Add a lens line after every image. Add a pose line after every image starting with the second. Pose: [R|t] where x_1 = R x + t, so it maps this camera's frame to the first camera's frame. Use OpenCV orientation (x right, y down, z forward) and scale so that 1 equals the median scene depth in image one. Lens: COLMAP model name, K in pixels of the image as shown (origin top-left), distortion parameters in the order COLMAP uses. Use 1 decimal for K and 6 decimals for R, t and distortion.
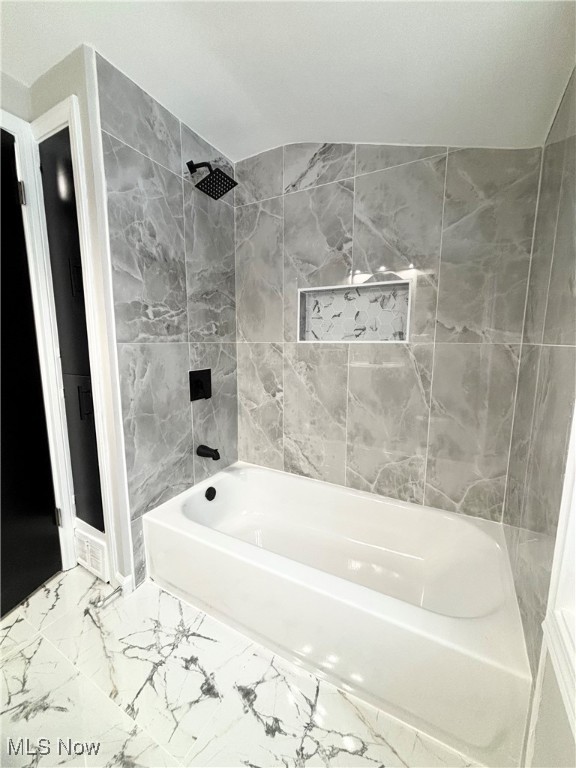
lens RADIAL K [[306.7, 0, 289.4], [0, 306.7, 384.1], [0, 0, 1]] dist [0.002005, -0.002521]
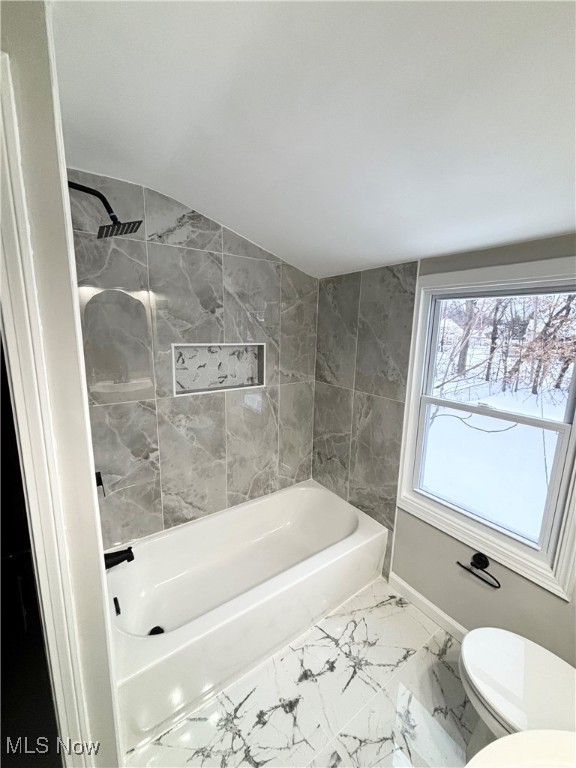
lens RADIAL K [[306.7, 0, 289.9], [0, 306.7, 381.3], [0, 0, 1]] dist [0.002005, -0.002521]
pose [[0.426338, -0.156768, 0.890876, -0.770223], [0.105555, 0.986761, 0.123127, -0.301532], [-0.898384, 0.041543, 0.437242, 0.267356]]
